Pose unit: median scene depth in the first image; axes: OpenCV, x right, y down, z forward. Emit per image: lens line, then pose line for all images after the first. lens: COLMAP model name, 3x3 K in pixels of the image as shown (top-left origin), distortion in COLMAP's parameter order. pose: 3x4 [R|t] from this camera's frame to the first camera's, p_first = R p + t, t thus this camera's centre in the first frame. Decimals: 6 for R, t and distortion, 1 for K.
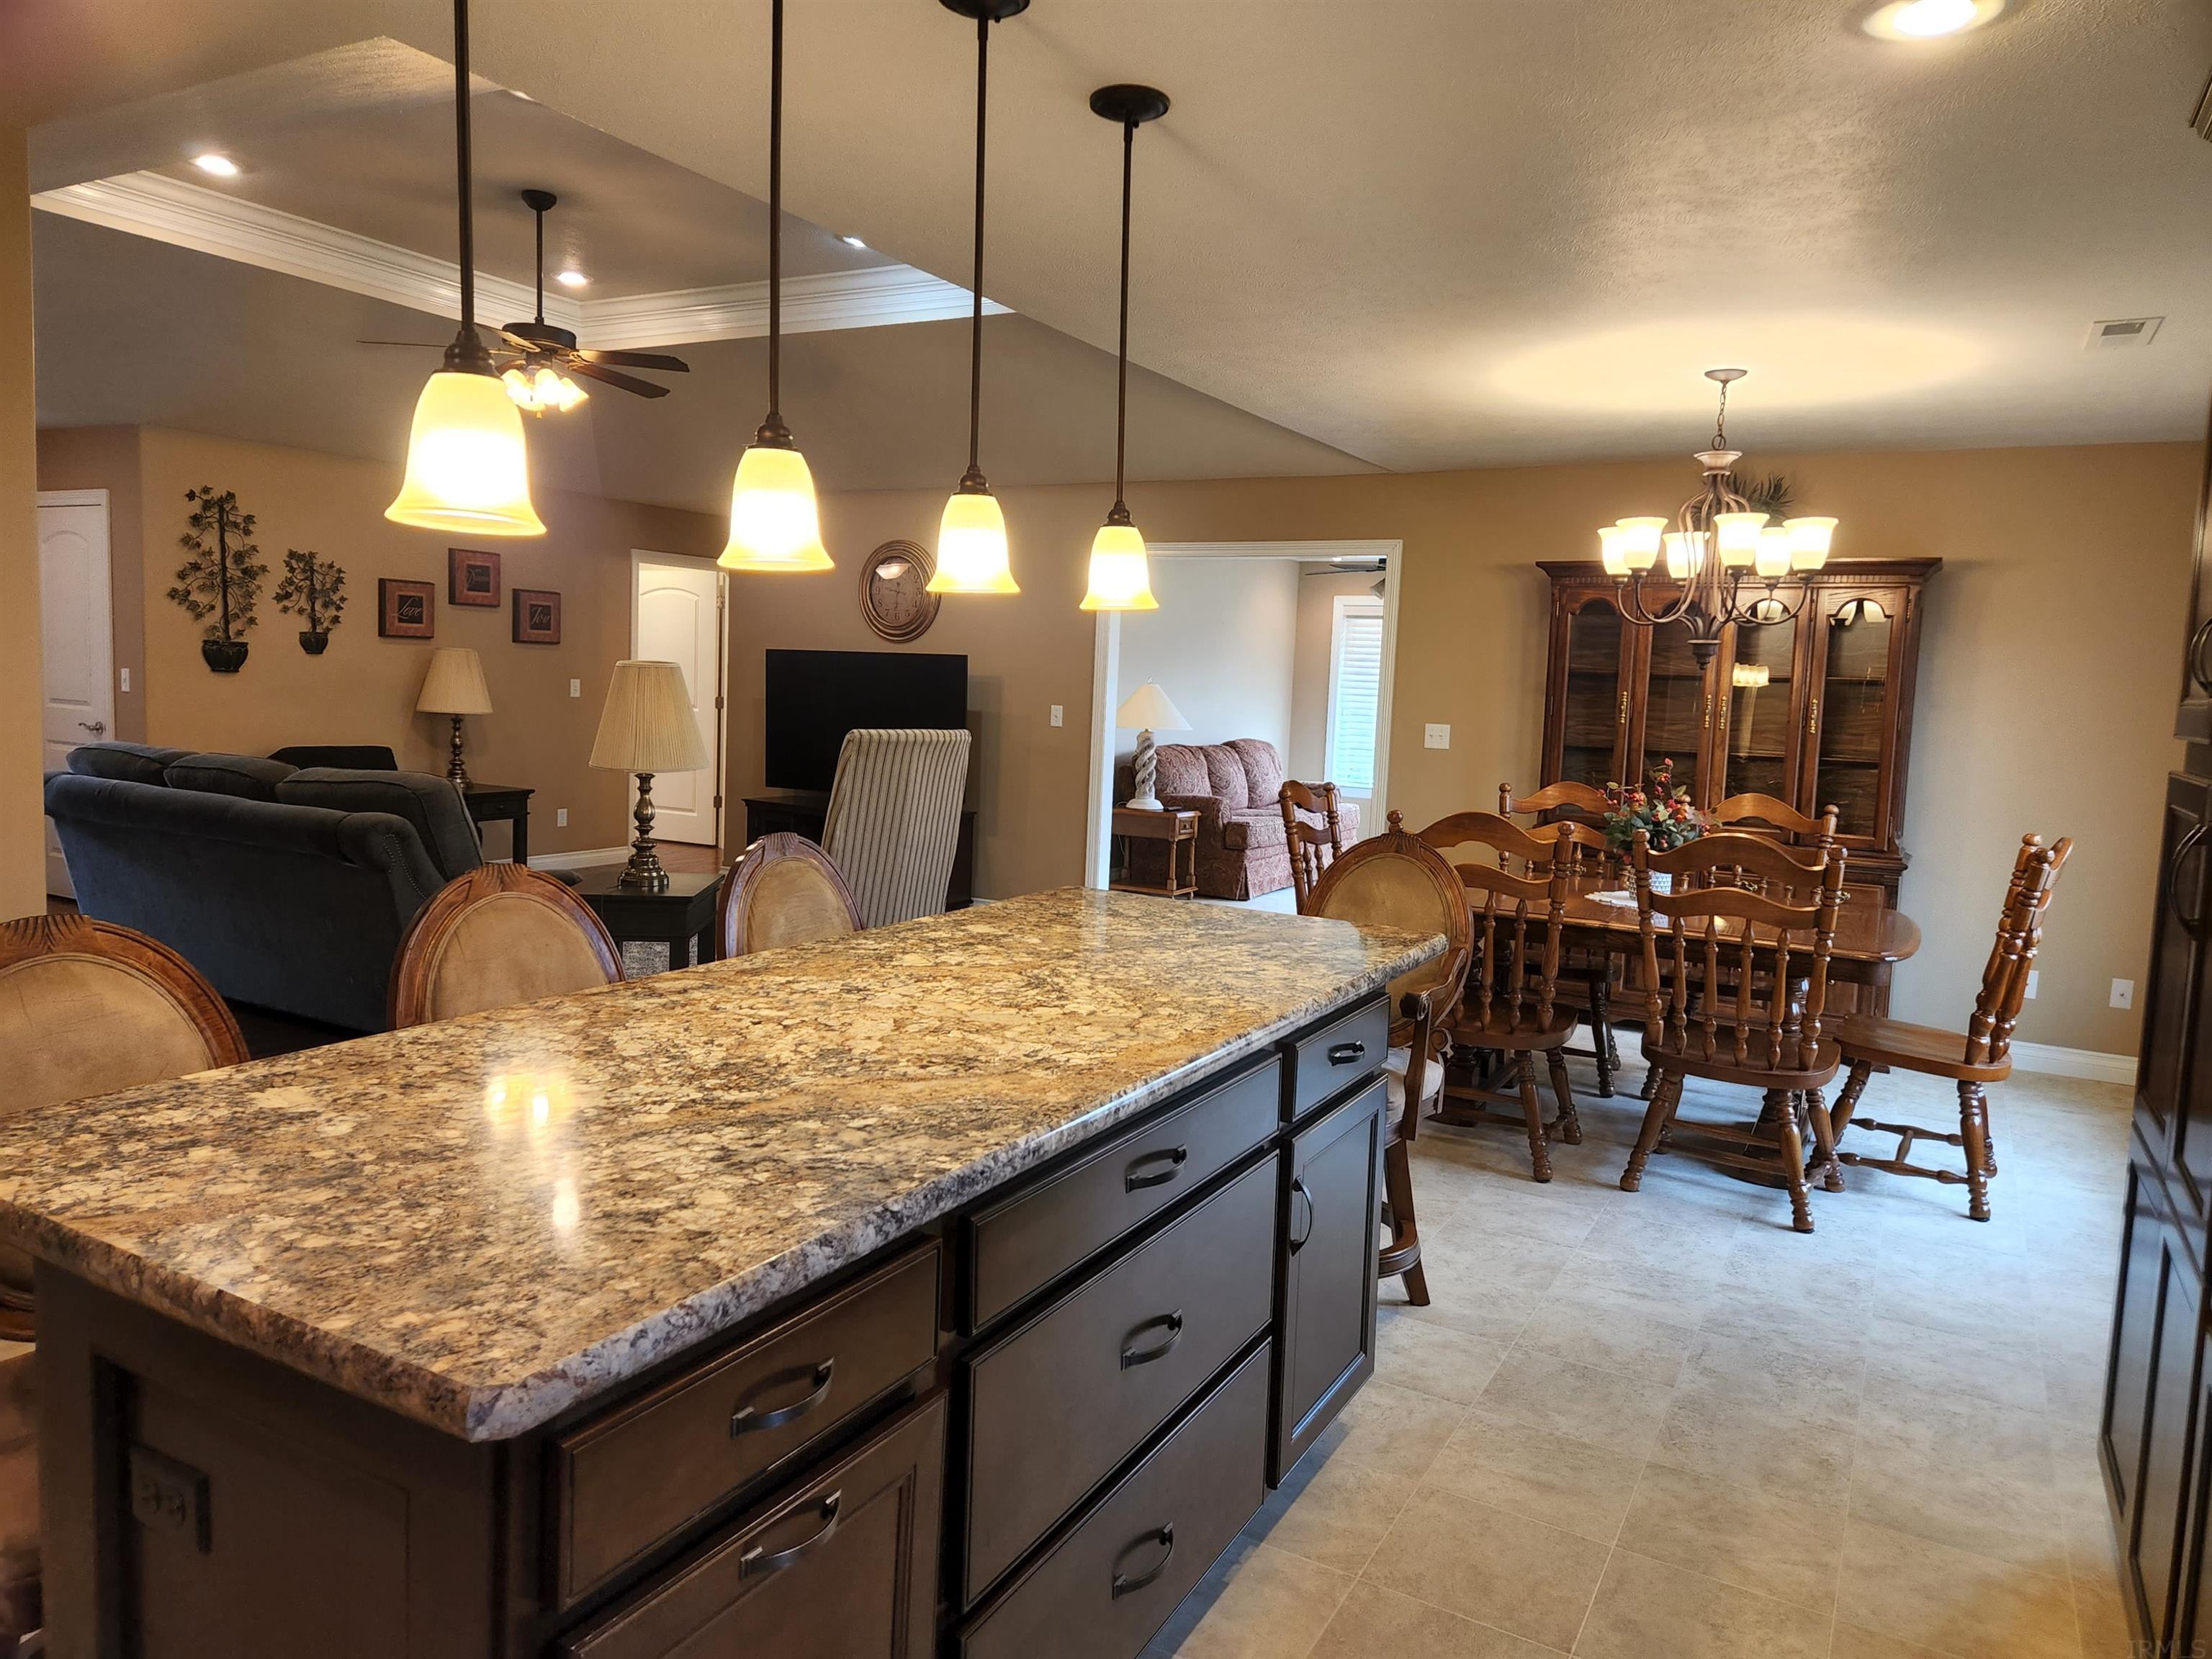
lens RADIAL K [[1475.2, 0, 1109.4], [0, 1475.2, 805.7], [0, 0, 1]] dist [0.056304, -0.056145]
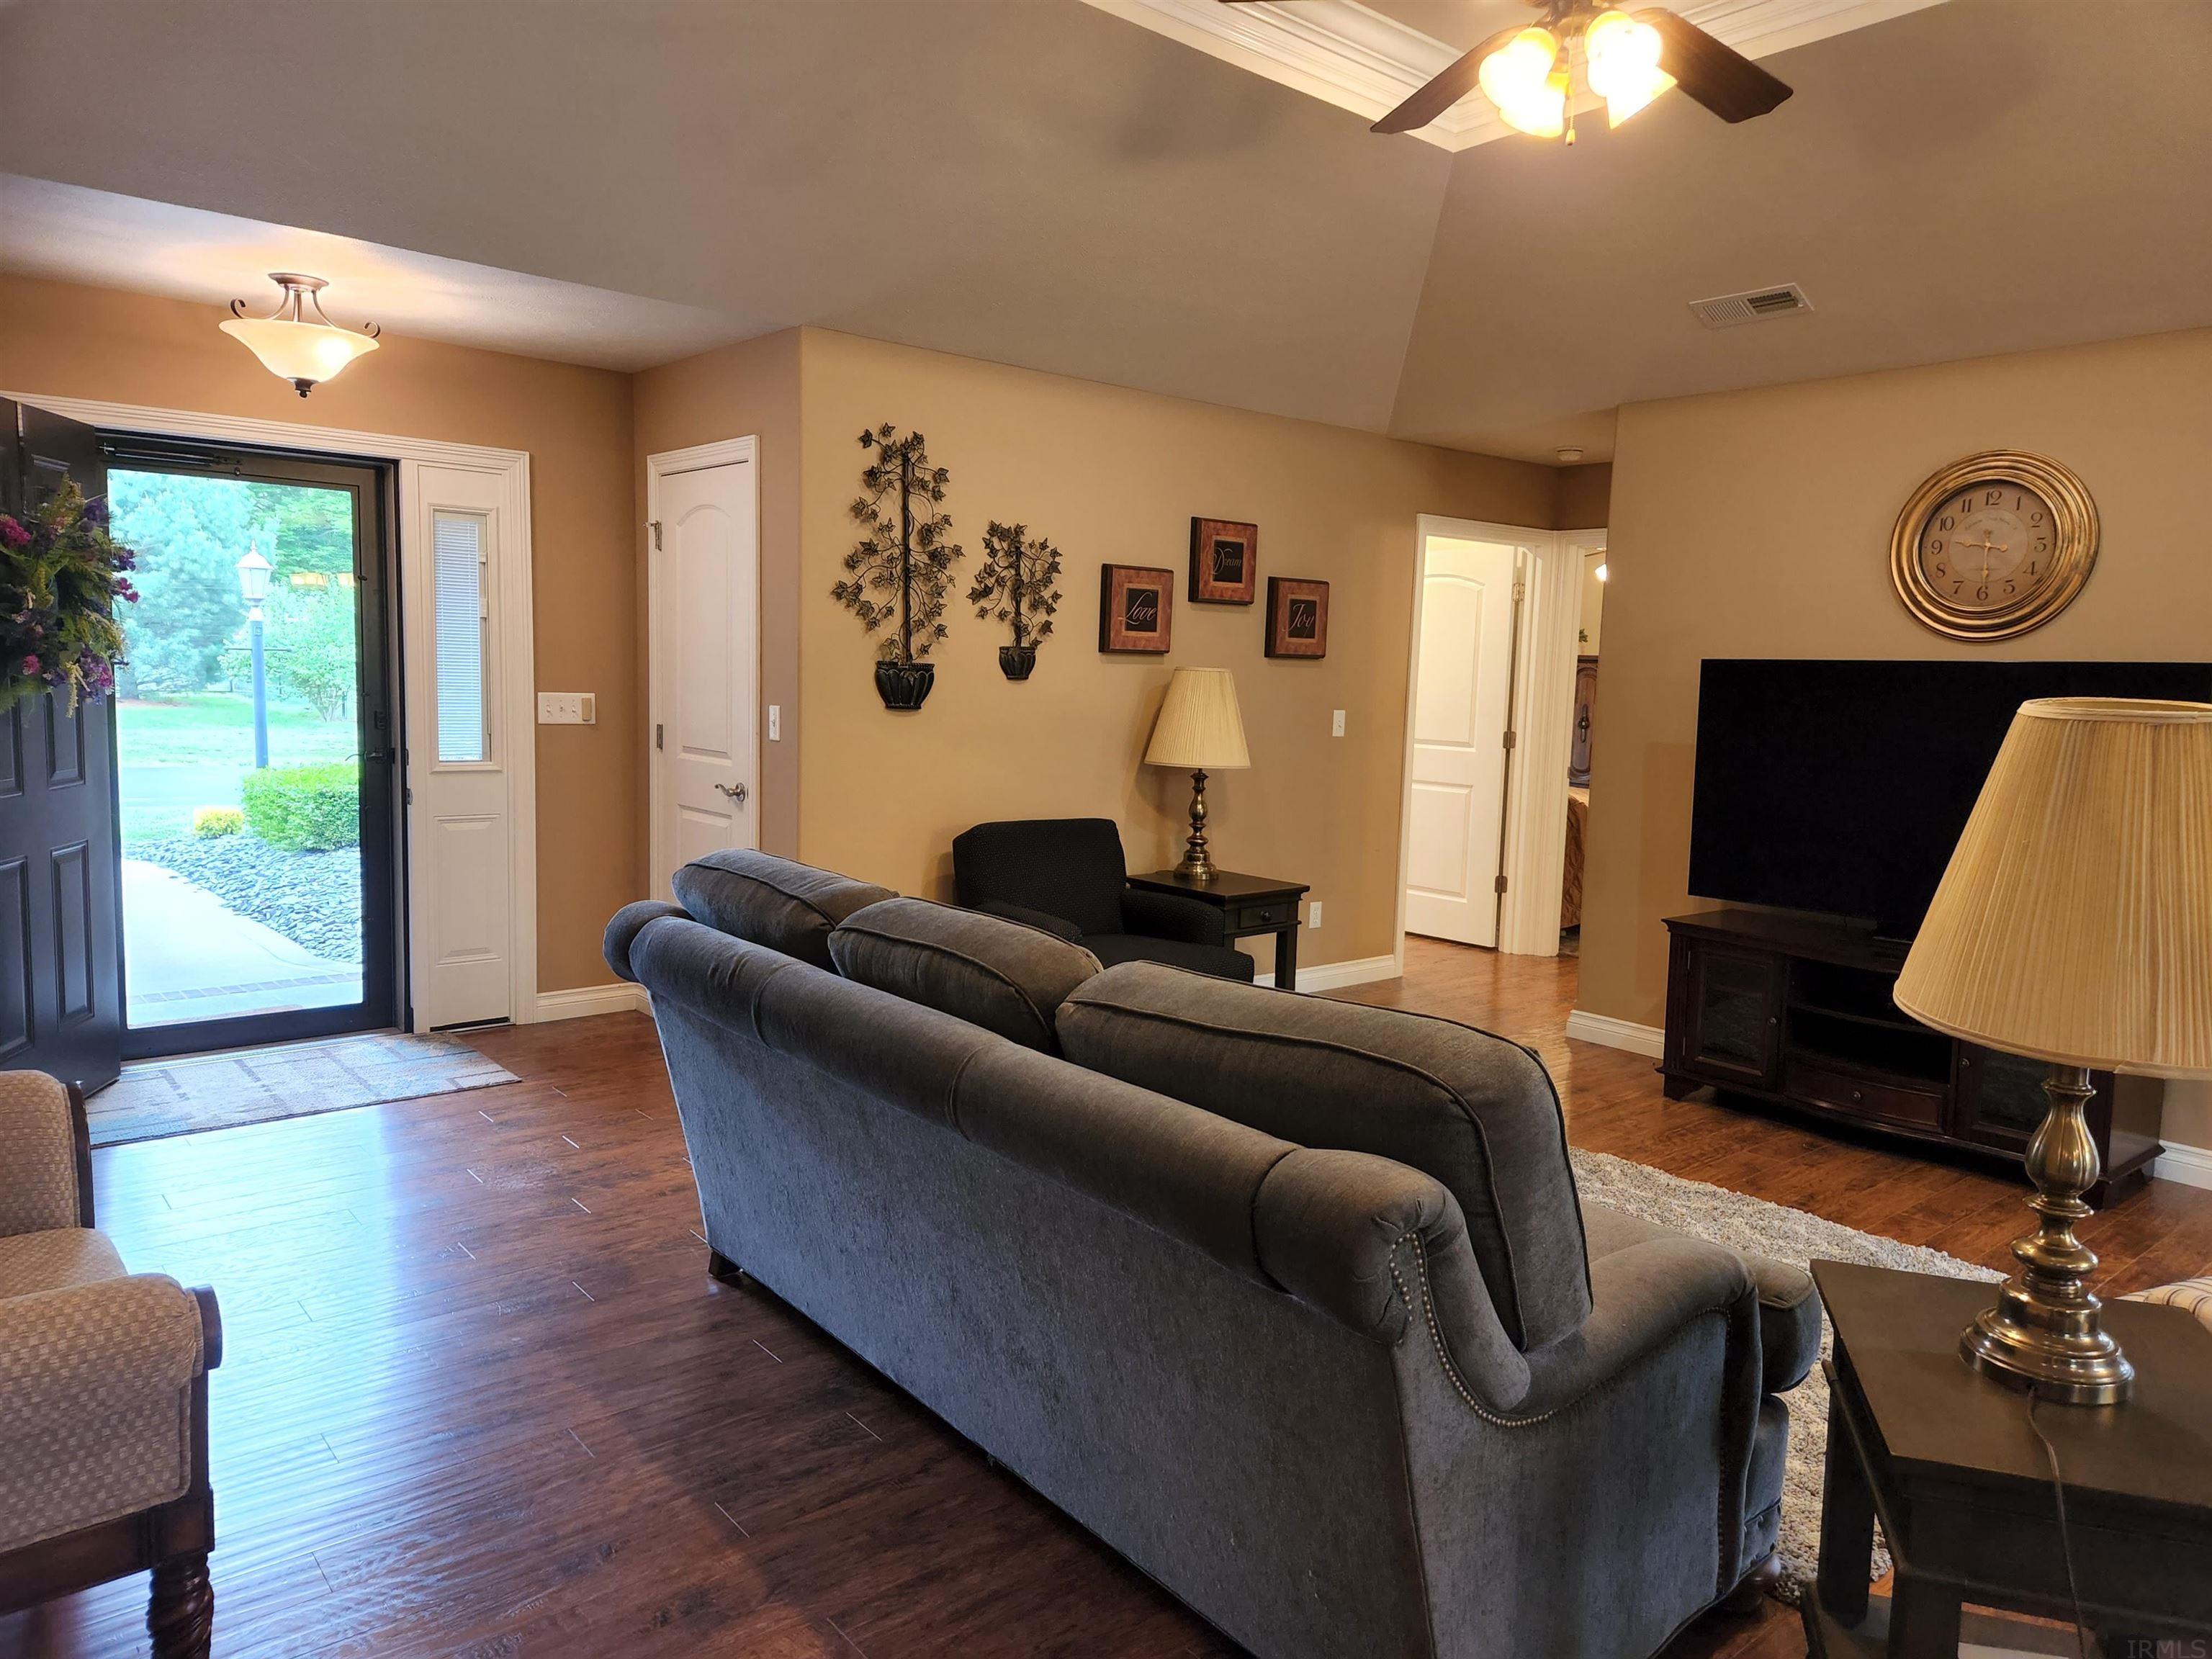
lens RADIAL K [[1480.1, 0, 1111.7], [0, 1480.1, 831.5], [0, 0, 1]] dist [0.067698, -0.054342]
pose [[0.935974, 0.032513, -0.350566, -0.267185], [-0.027514, 0.999436, 0.019230, -0.049323], [0.350994, -0.008354, 0.936341, 0.407469]]
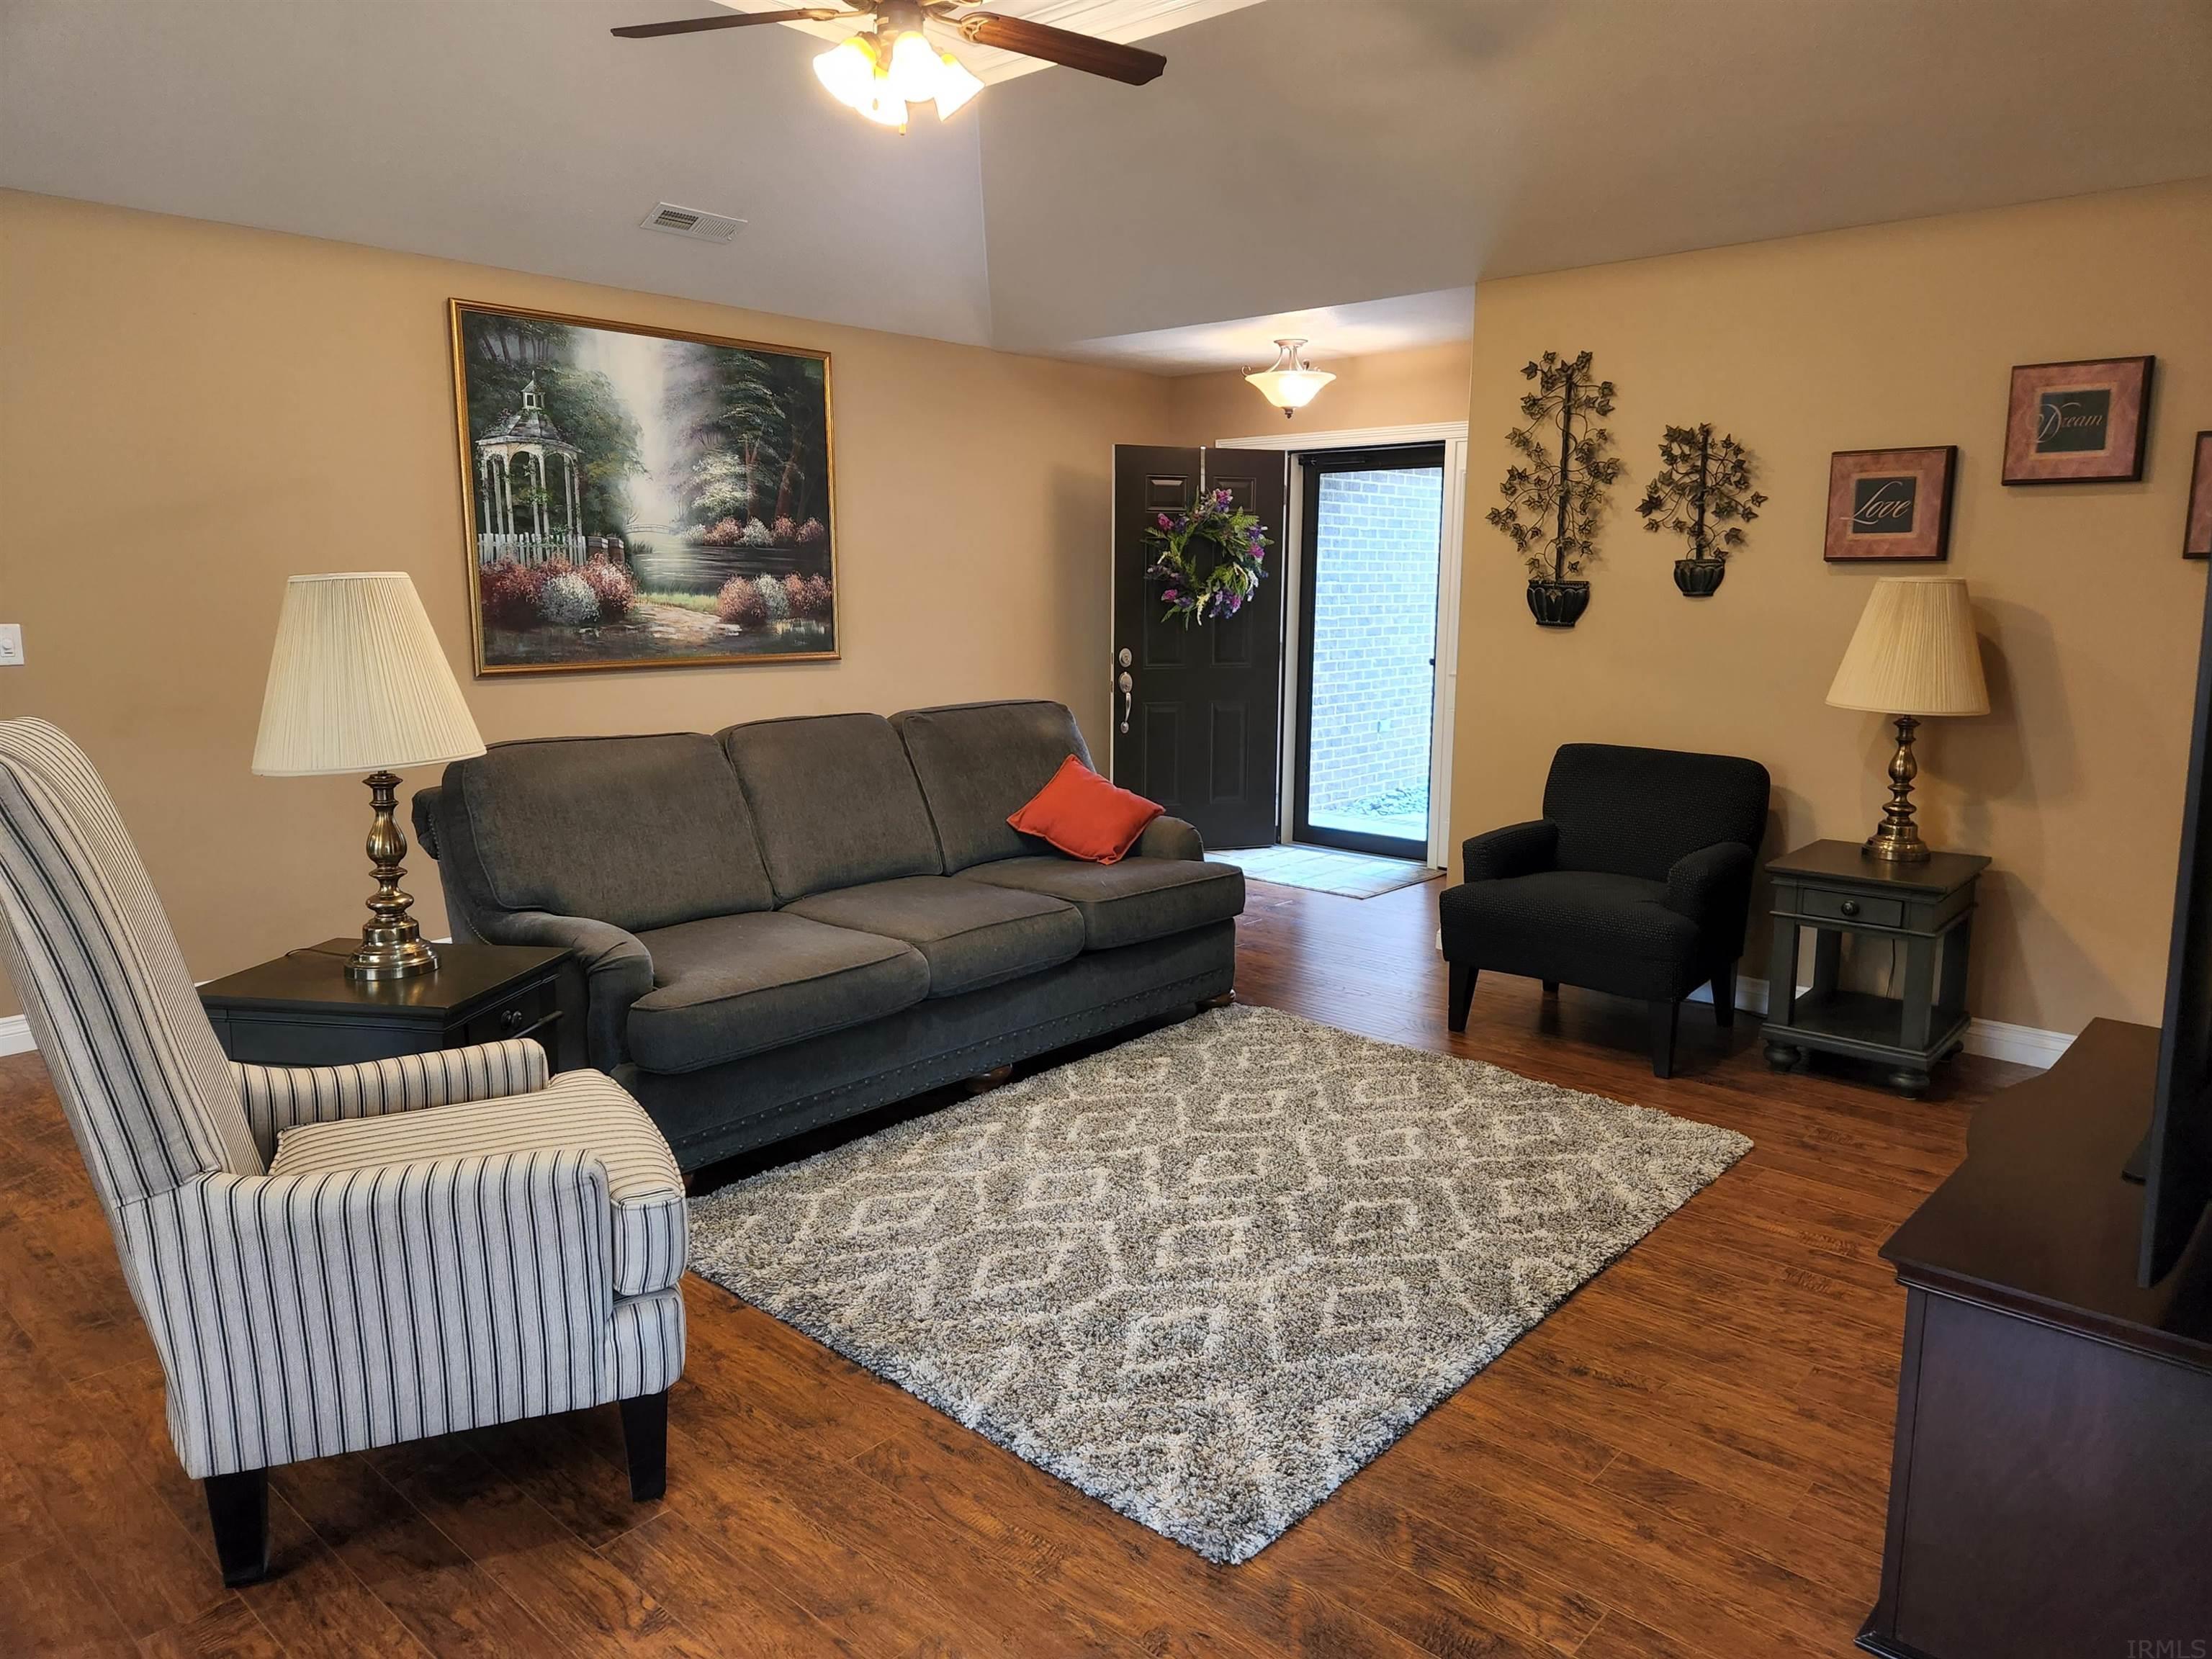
lens RADIAL K [[1475.2, 0, 1109.4], [0, 1475.2, 805.7], [0, 0, 1]] dist [0.056304, -0.056145]
pose [[-0.214460, 0.107049, -0.970849, 0.113099], [-0.101148, 0.986198, 0.131085, -0.075207], [0.971481, 0.126311, -0.200672, 0.926783]]
